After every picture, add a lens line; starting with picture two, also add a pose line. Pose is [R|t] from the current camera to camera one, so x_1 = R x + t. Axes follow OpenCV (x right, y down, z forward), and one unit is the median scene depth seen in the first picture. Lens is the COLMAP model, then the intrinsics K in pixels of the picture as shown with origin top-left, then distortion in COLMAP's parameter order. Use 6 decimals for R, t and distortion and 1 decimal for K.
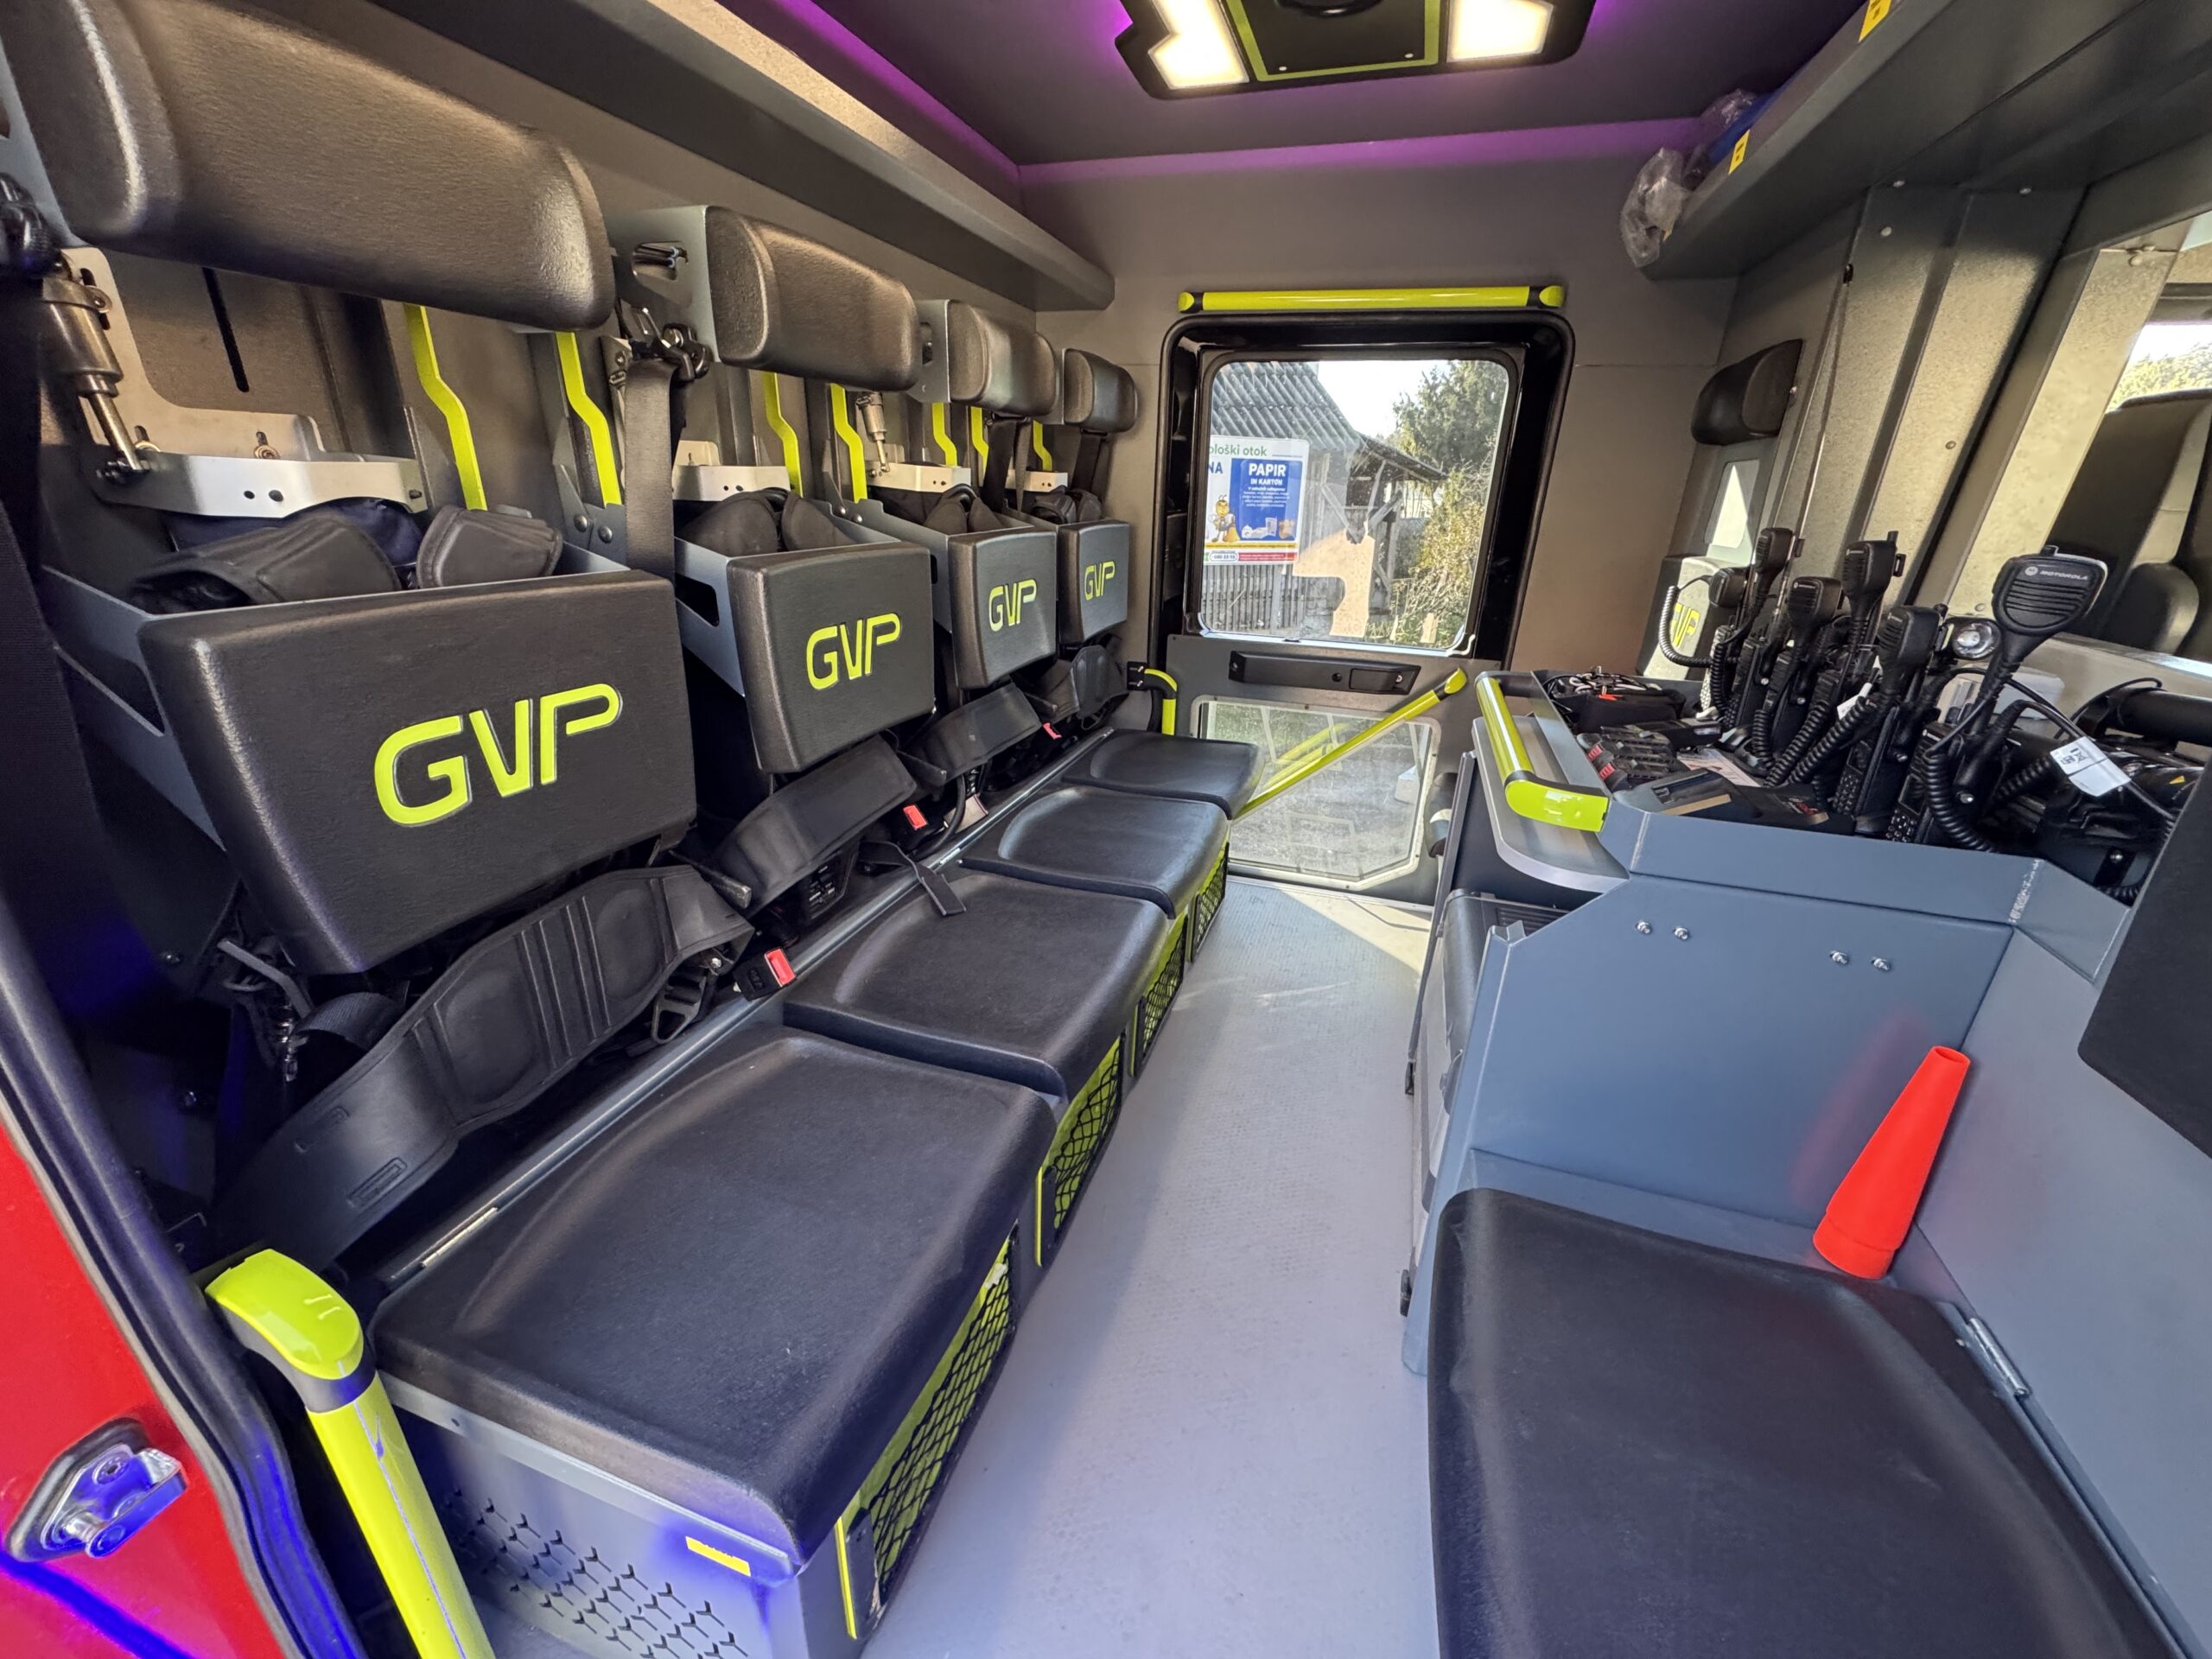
lens RADIAL K [[873.5, 0, 1106.0], [0, 873.5, 823.2], [0, 0, 1]] dist [-0.011629, -0.000116]
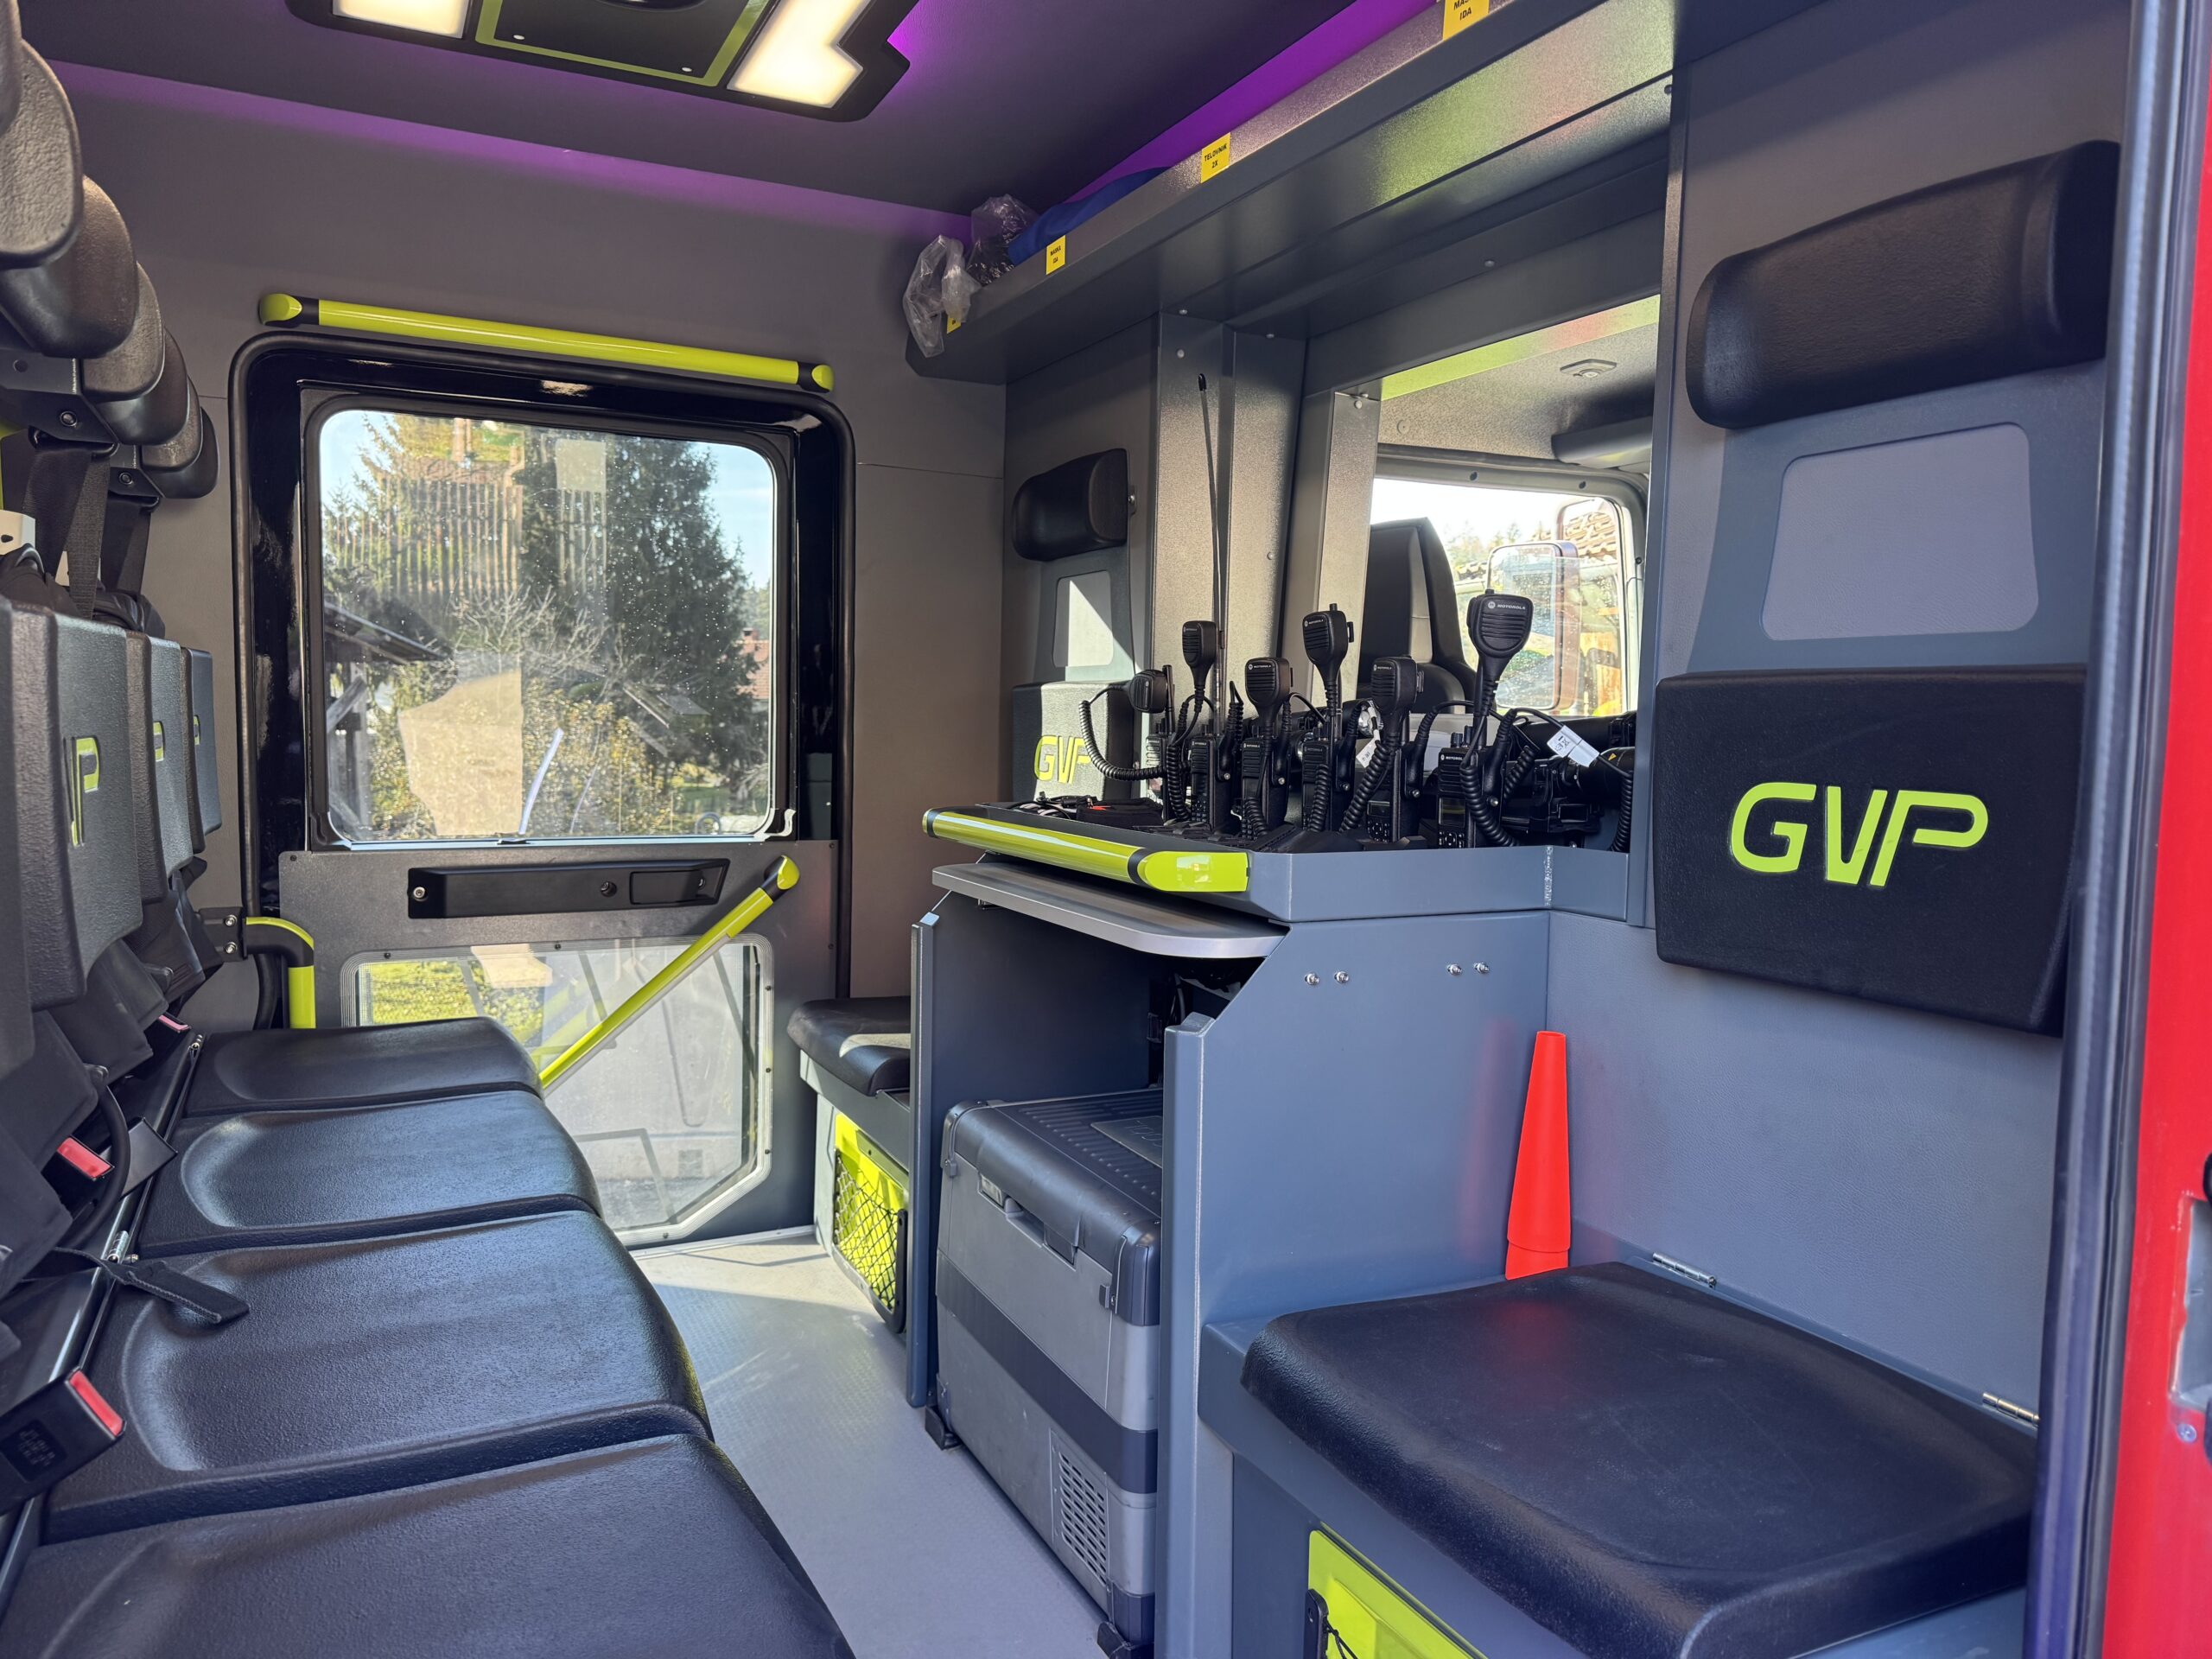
lens RADIAL K [[1543.0, 0, 1106.0], [0, 1543.0, 829.5], [0, 0, 1]] dist [0.097838, -0.183506]
pose [[0.708065, -0.067182, 0.702944, -0.349538], [0.257214, 0.951614, -0.168140, 0.094694], [-0.657635, 0.299861, 0.691085, -0.027486]]
